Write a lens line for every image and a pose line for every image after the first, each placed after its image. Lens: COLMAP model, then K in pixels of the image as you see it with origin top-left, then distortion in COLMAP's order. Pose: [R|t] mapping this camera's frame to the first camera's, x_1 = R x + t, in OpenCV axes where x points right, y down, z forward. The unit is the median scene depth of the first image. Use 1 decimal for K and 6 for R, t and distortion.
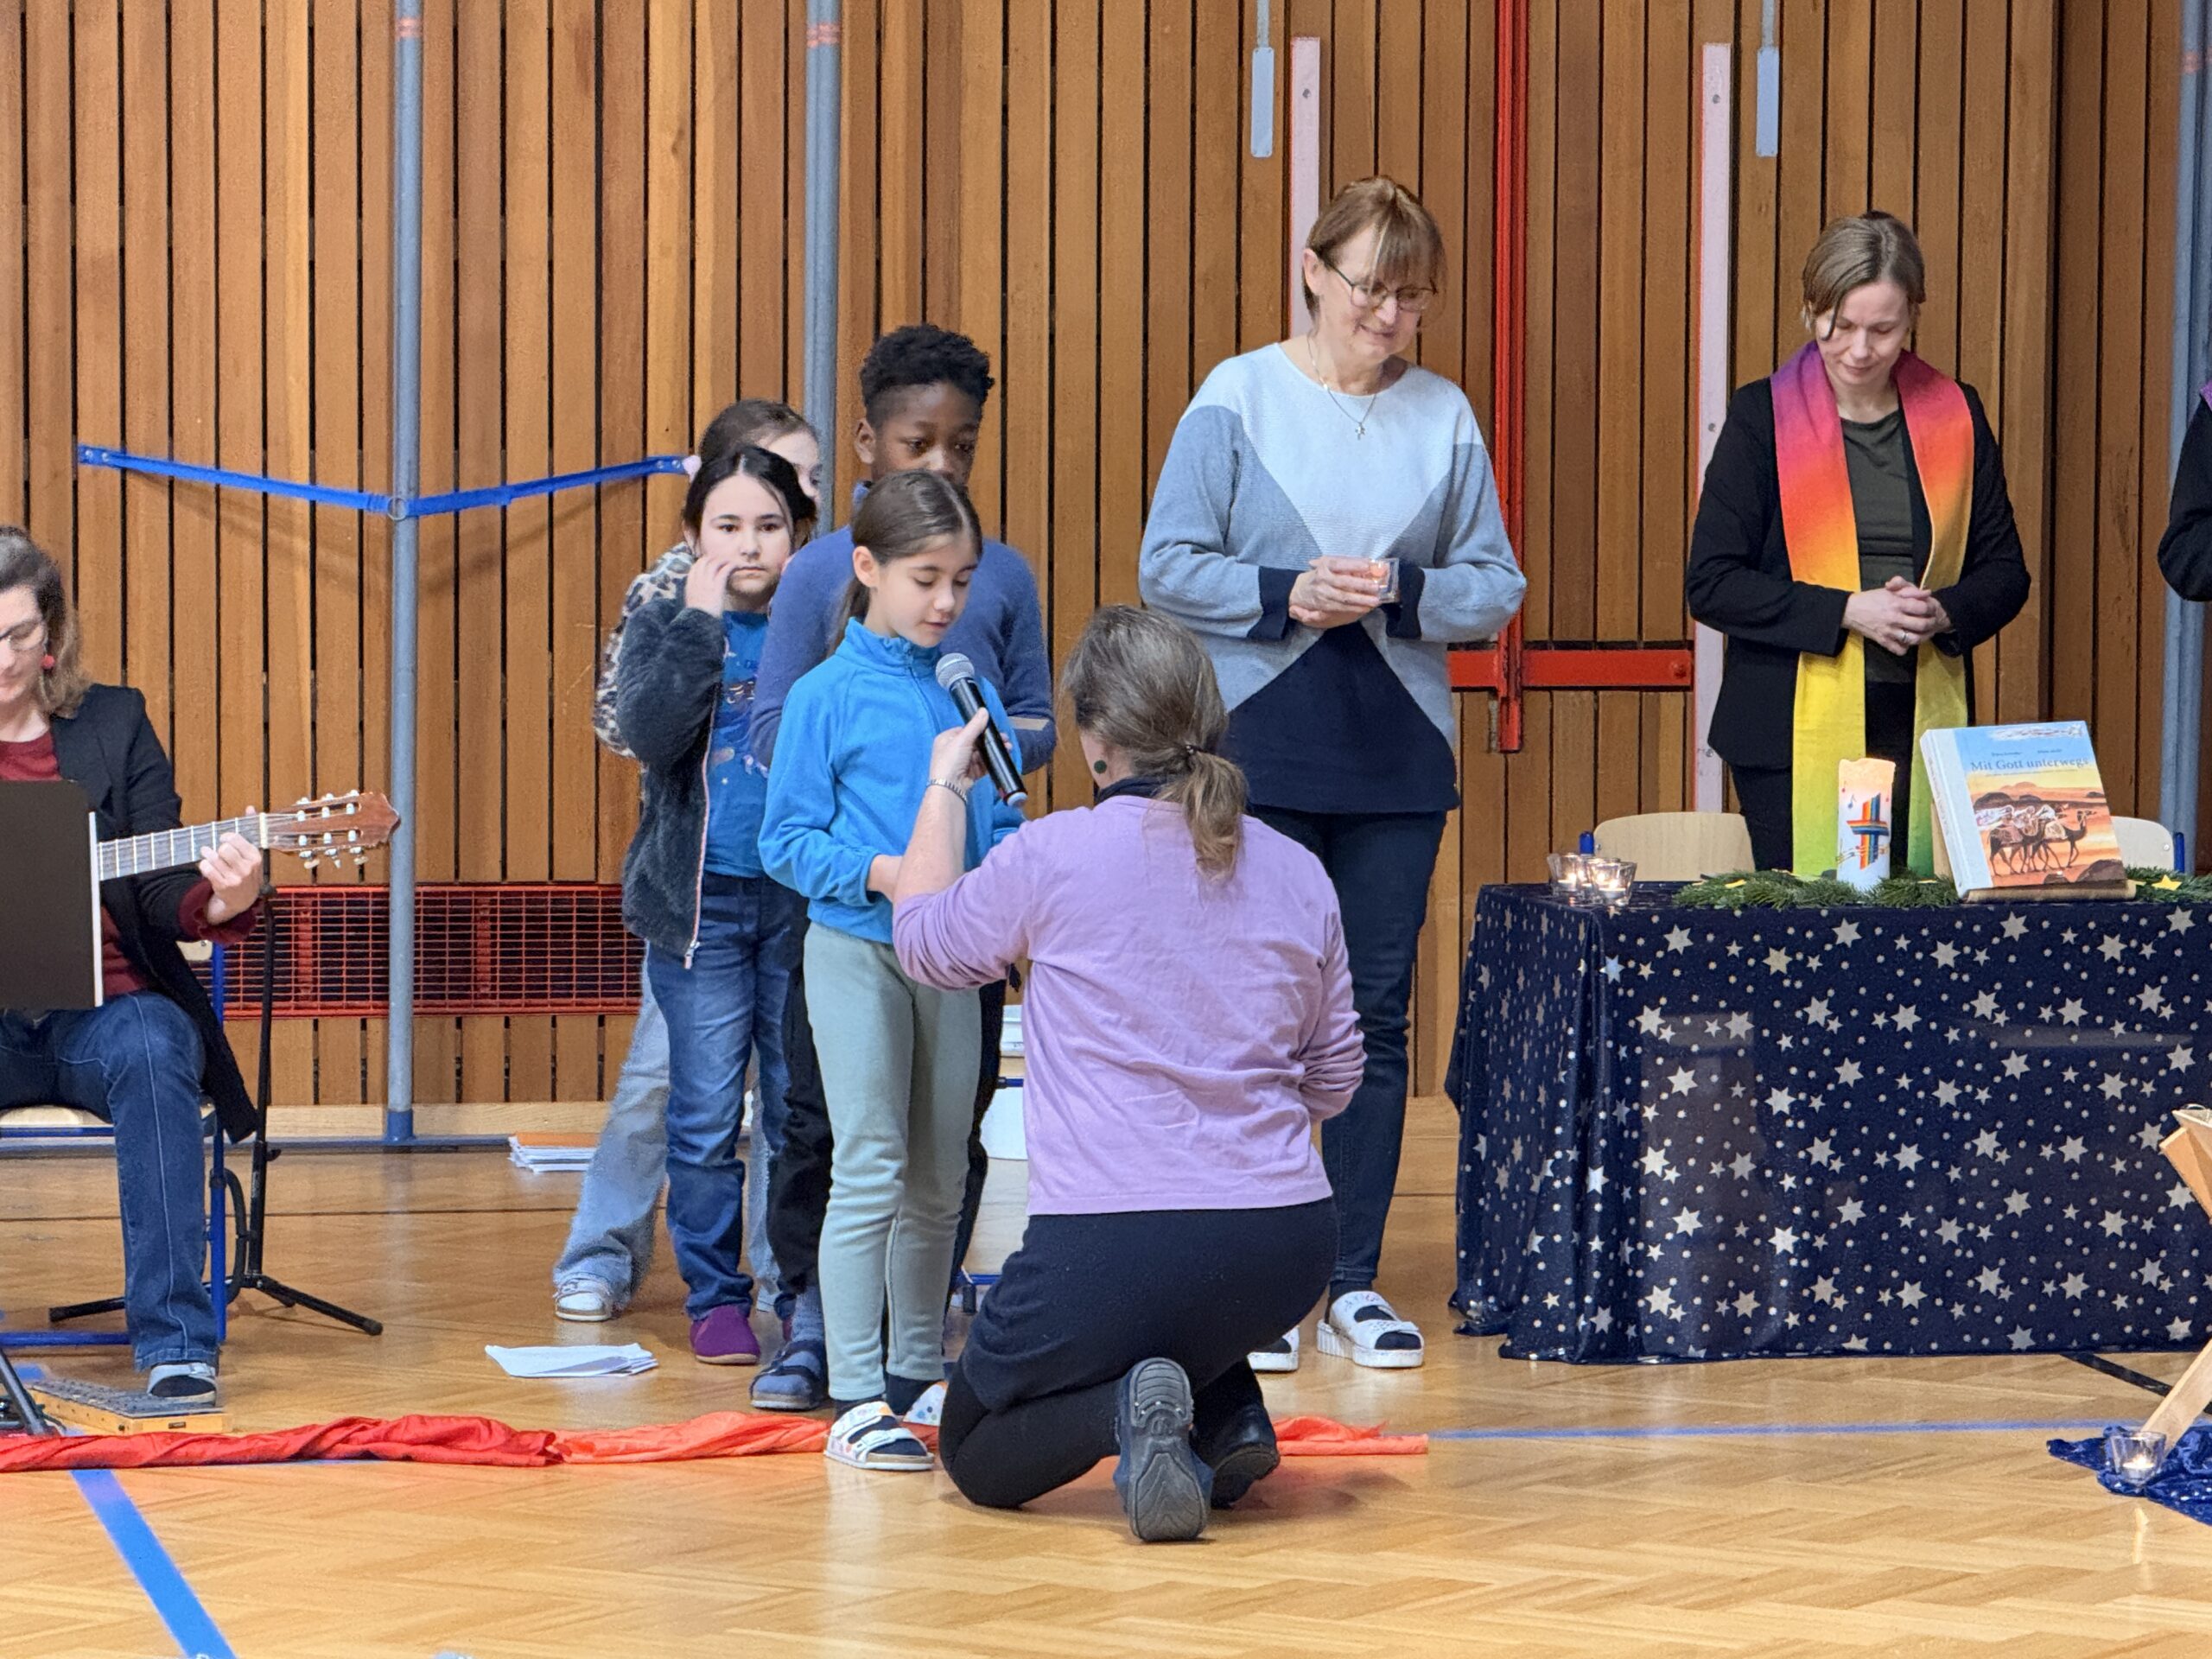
lens RADIAL K [[8608.8, 0, 1110.3], [0, 8608.8, 828.7], [0, 0, 1]] dist [0.187498, 0.000000]
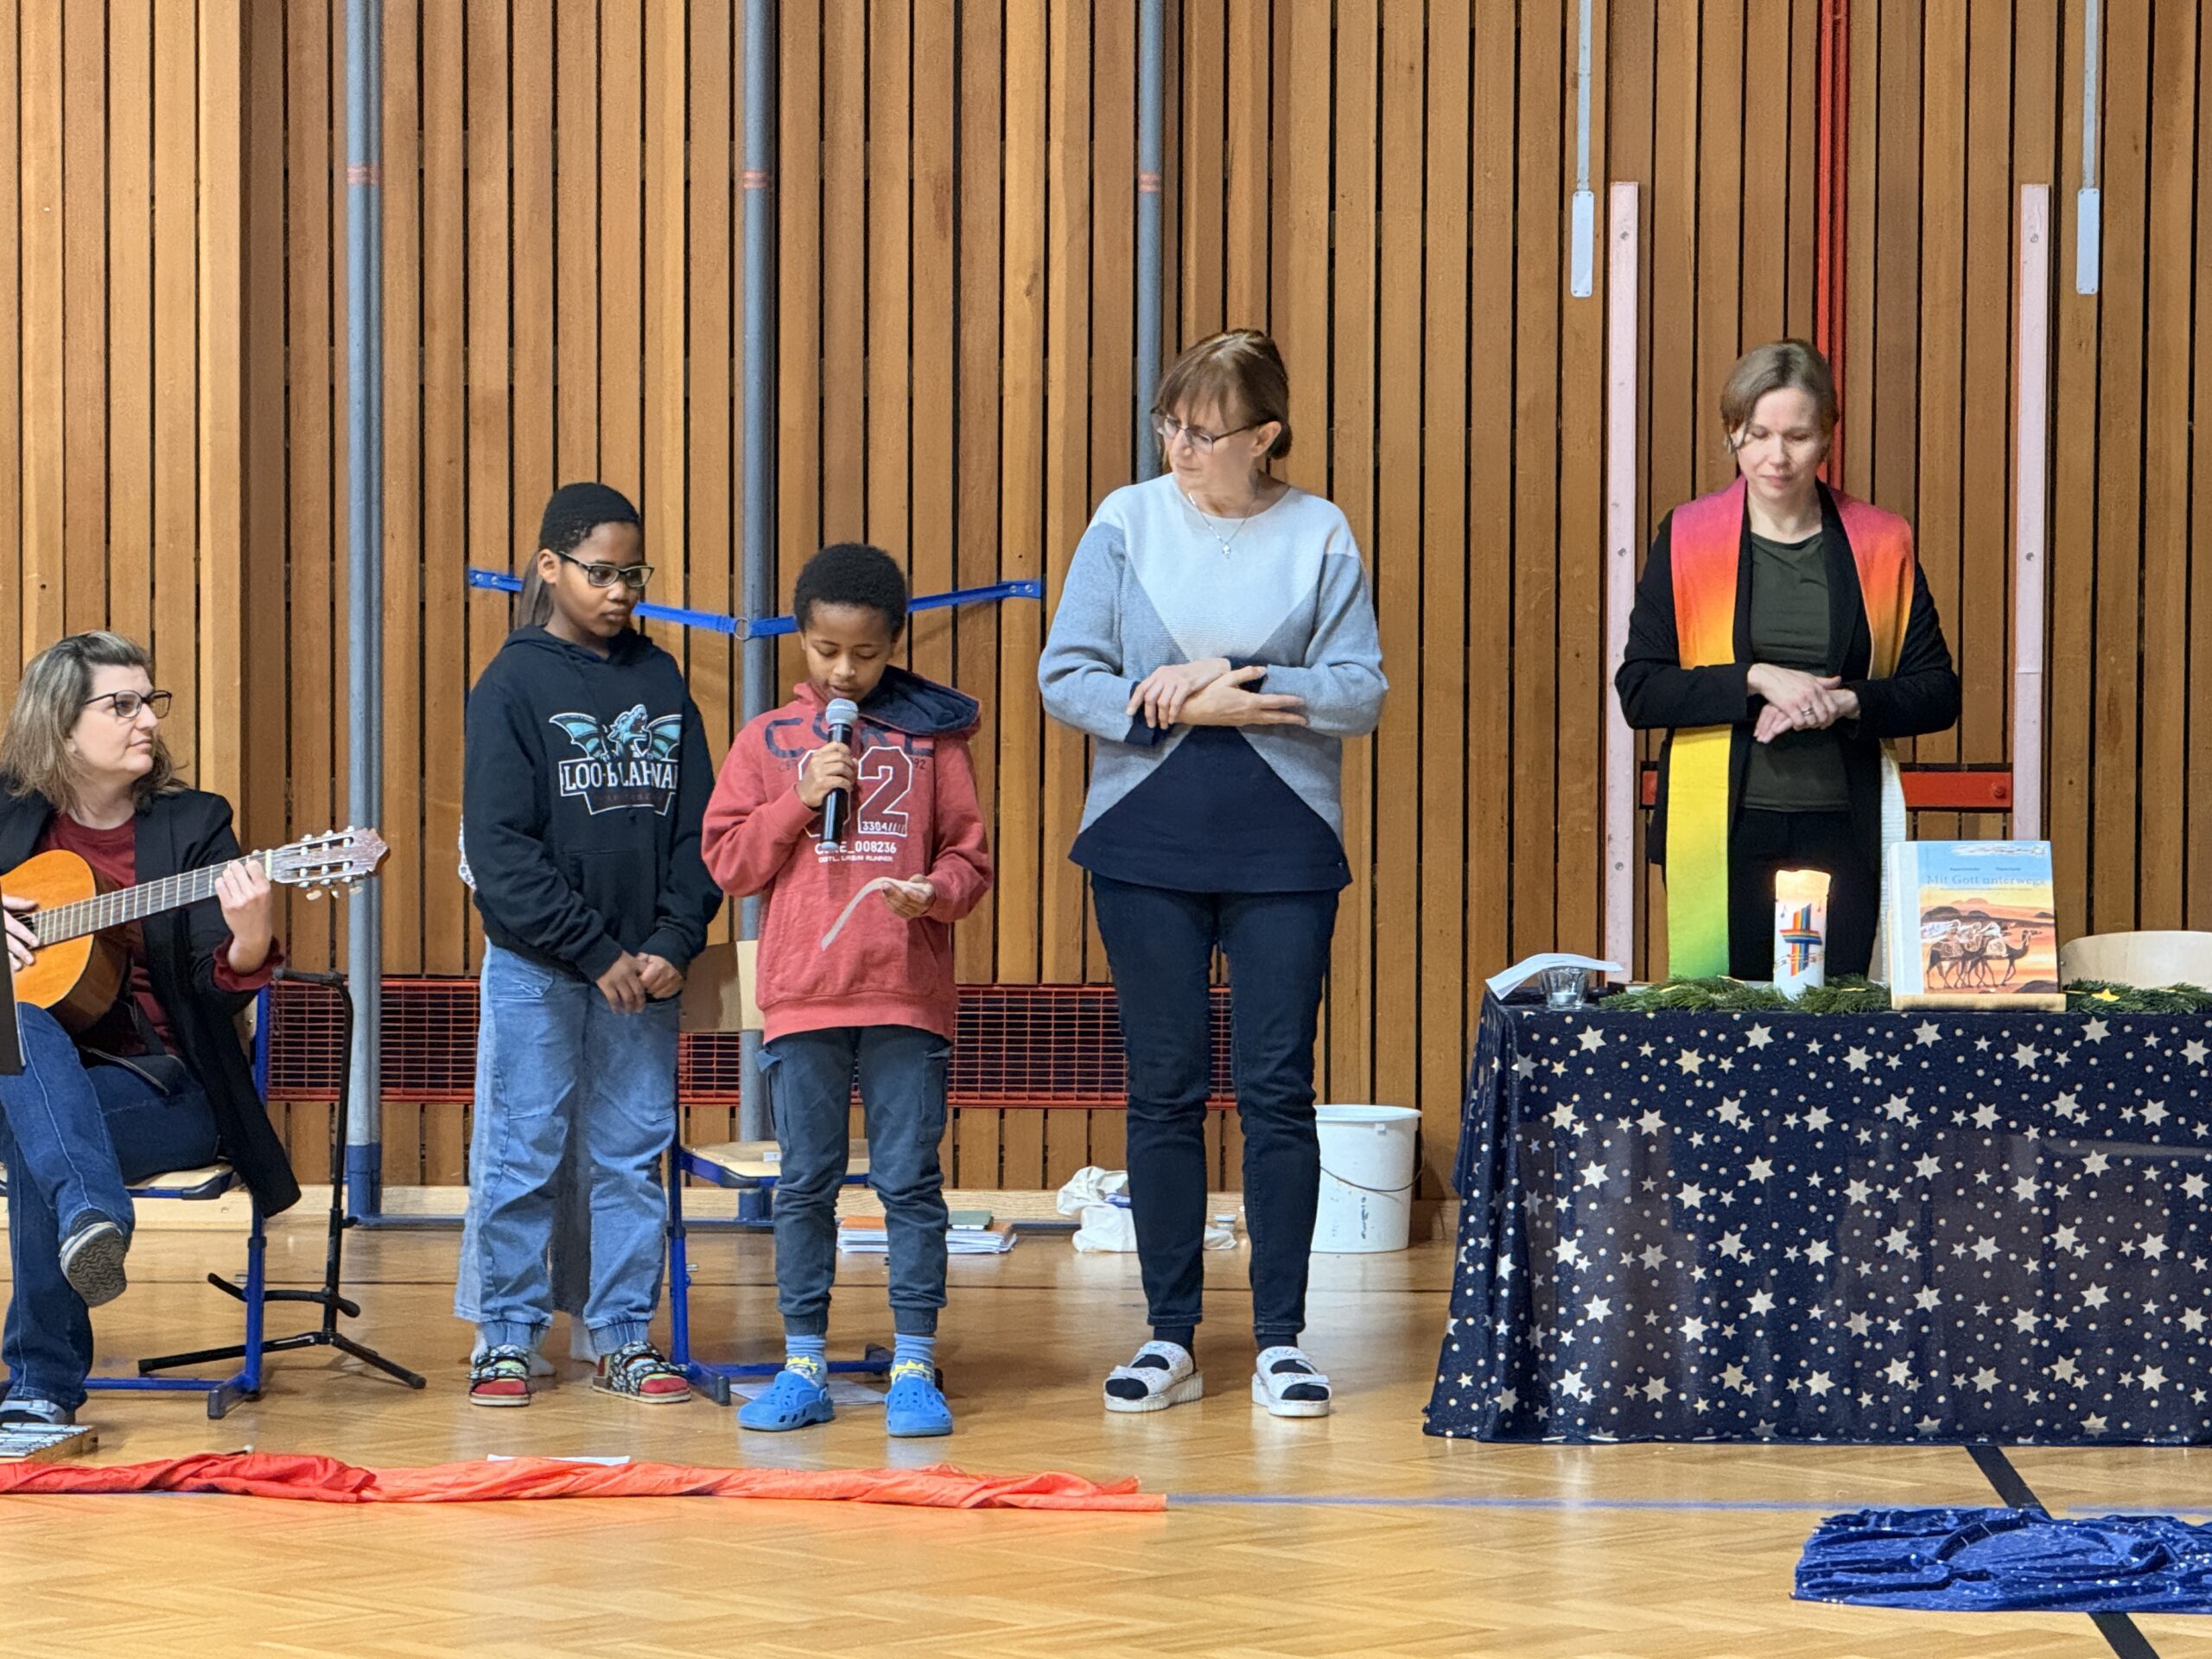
lens RADIAL K [[8608.8, 0, 1115.8], [0, 8608.8, 837.0], [0, 0, 1]] dist [0.187498, 0.000000]
pose [[0.976025, 0.010191, -0.217421, 0.231124], [-0.013547, 0.999811, -0.013950, 0.003455], [0.217237, 0.016561, 0.975978, -0.037504]]
